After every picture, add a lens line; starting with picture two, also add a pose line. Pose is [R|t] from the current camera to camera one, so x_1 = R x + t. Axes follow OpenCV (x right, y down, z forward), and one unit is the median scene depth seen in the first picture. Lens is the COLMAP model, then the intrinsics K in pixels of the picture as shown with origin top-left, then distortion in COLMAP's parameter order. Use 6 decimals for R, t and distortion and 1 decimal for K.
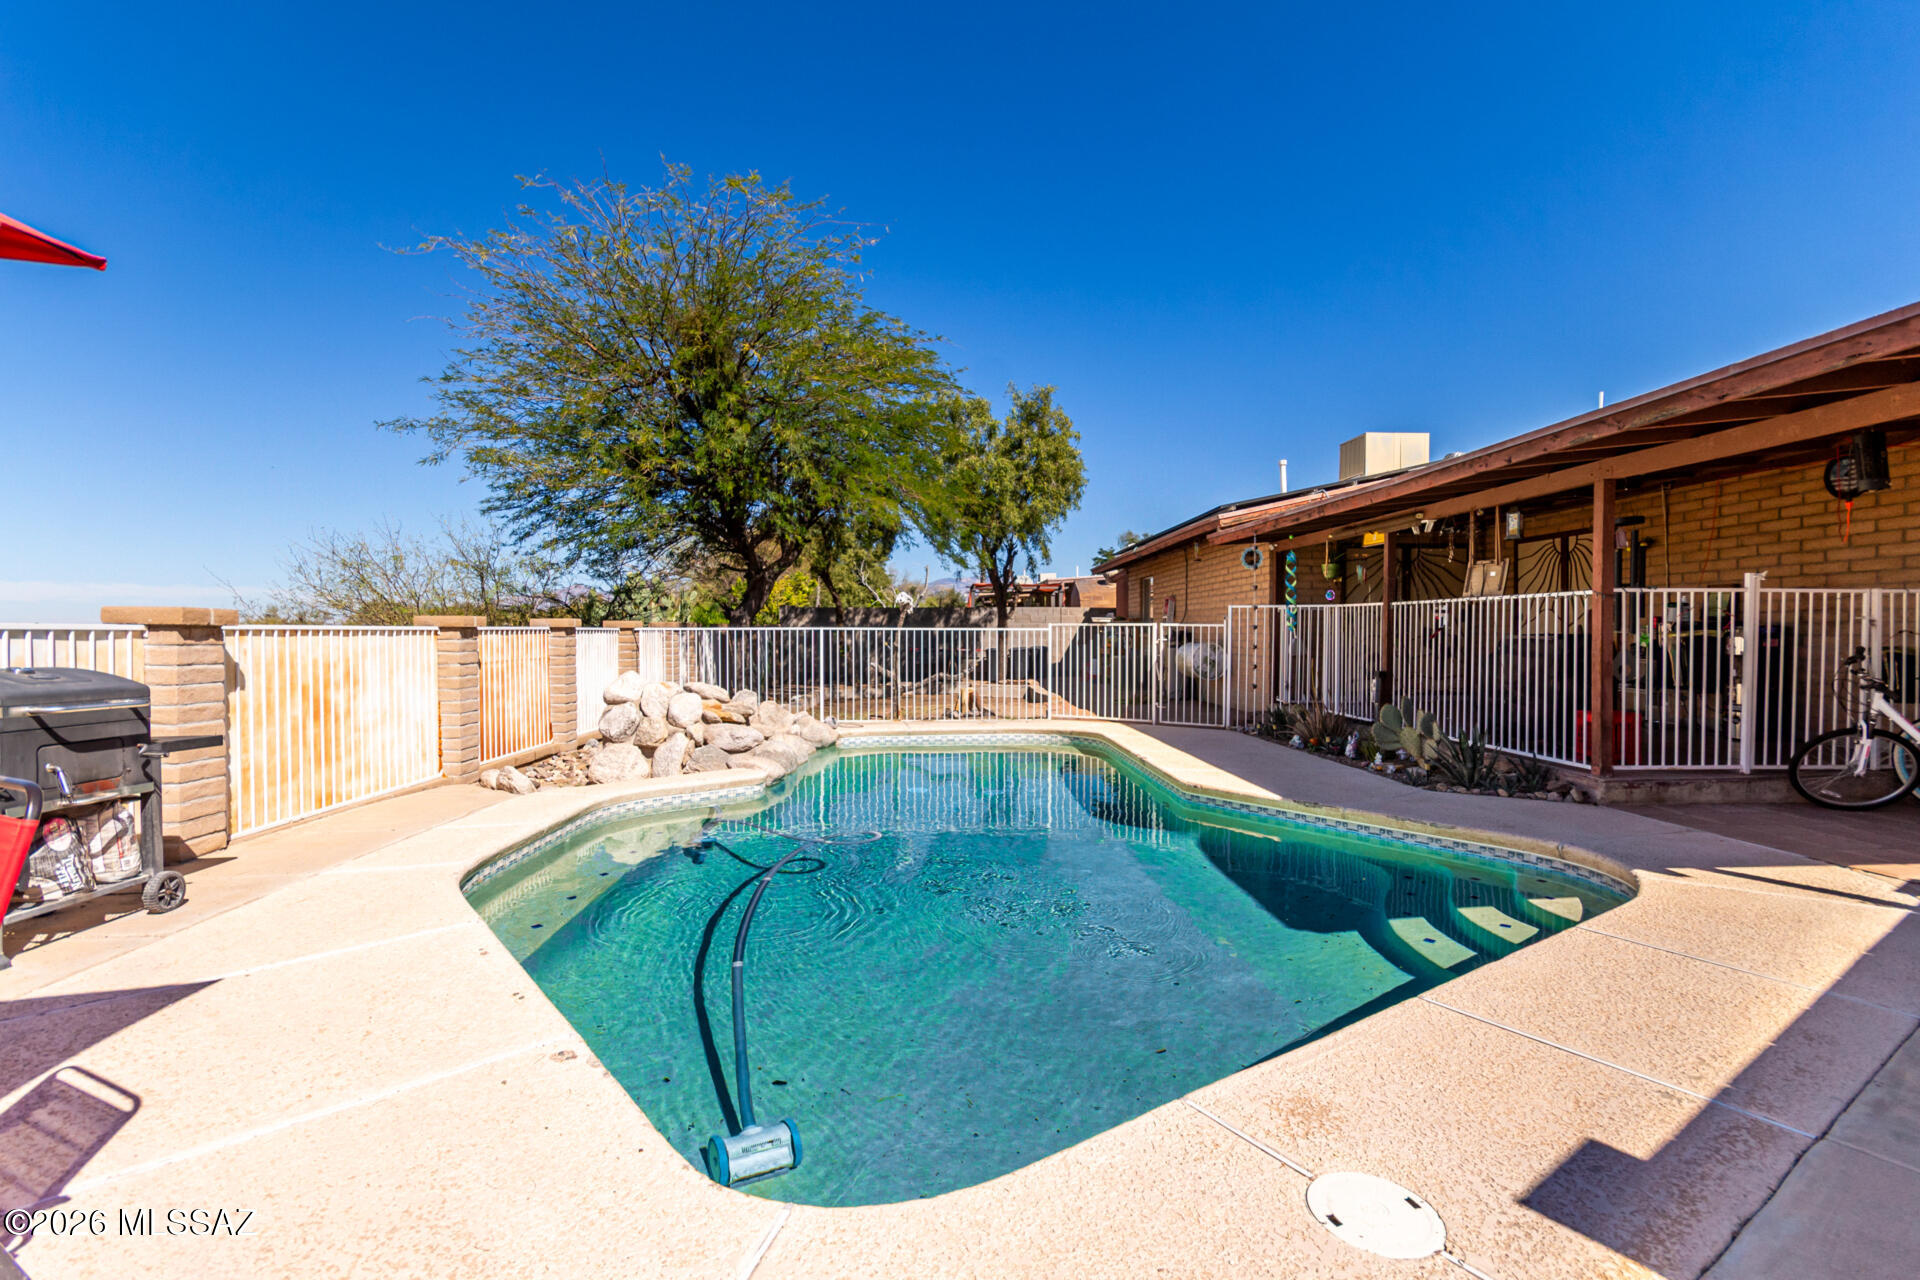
lens RADIAL K [[884.1, 0, 959.9], [0, 884.1, 659.0], [0, 0, 1]] dist [0.006188, 0.000869]
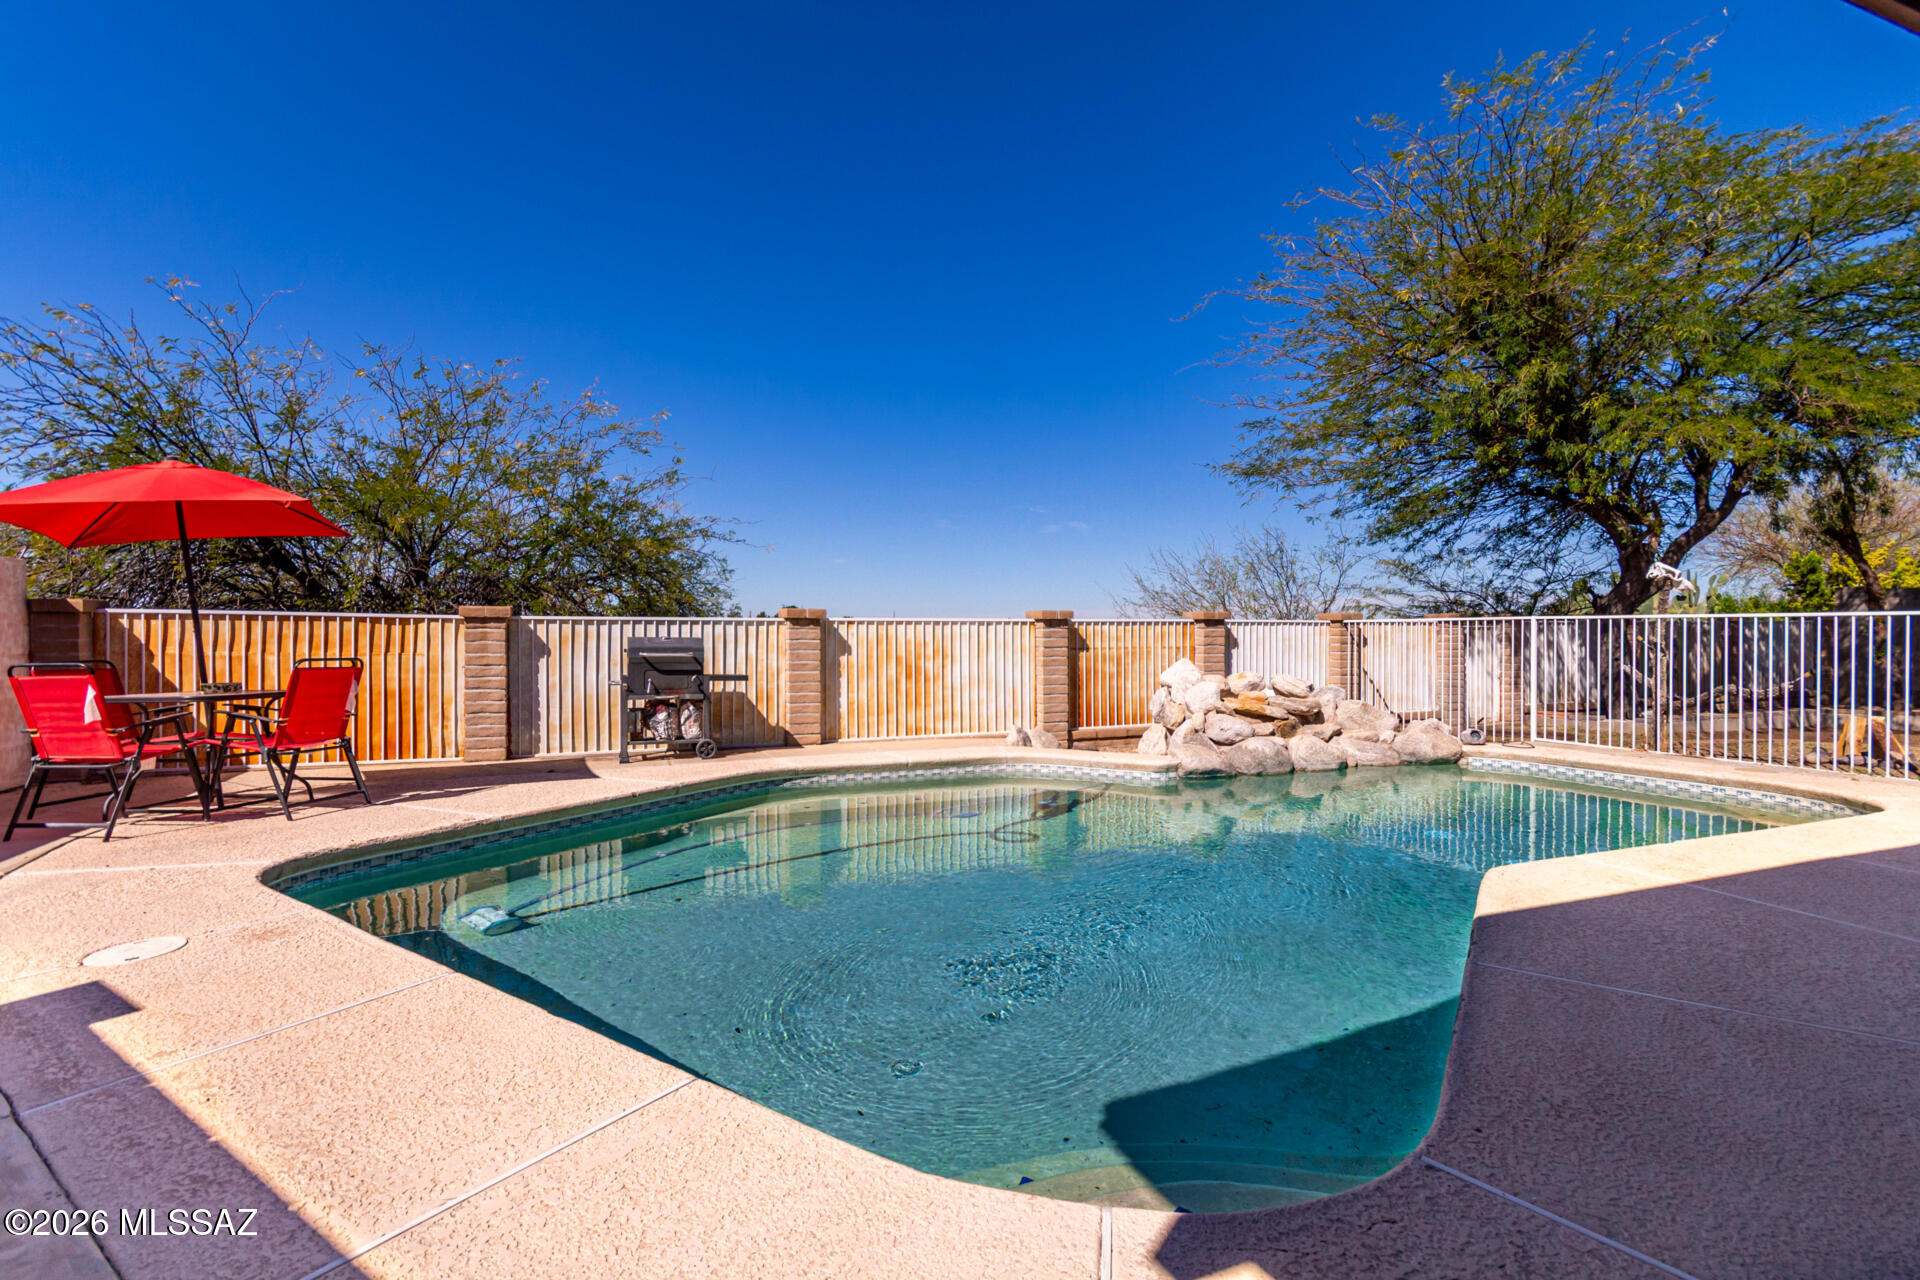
lens RADIAL K [[884.1, 0, 962.7], [0, 884.1, 628.5], [0, 0, 1]] dist [0.006188, 0.000869]
pose [[0.343944, -0.002079, -0.938988, 0.958022], [-0.027140, 0.999558, -0.012155, -0.002535], [0.938598, 0.029665, 0.343735, 0.691043]]
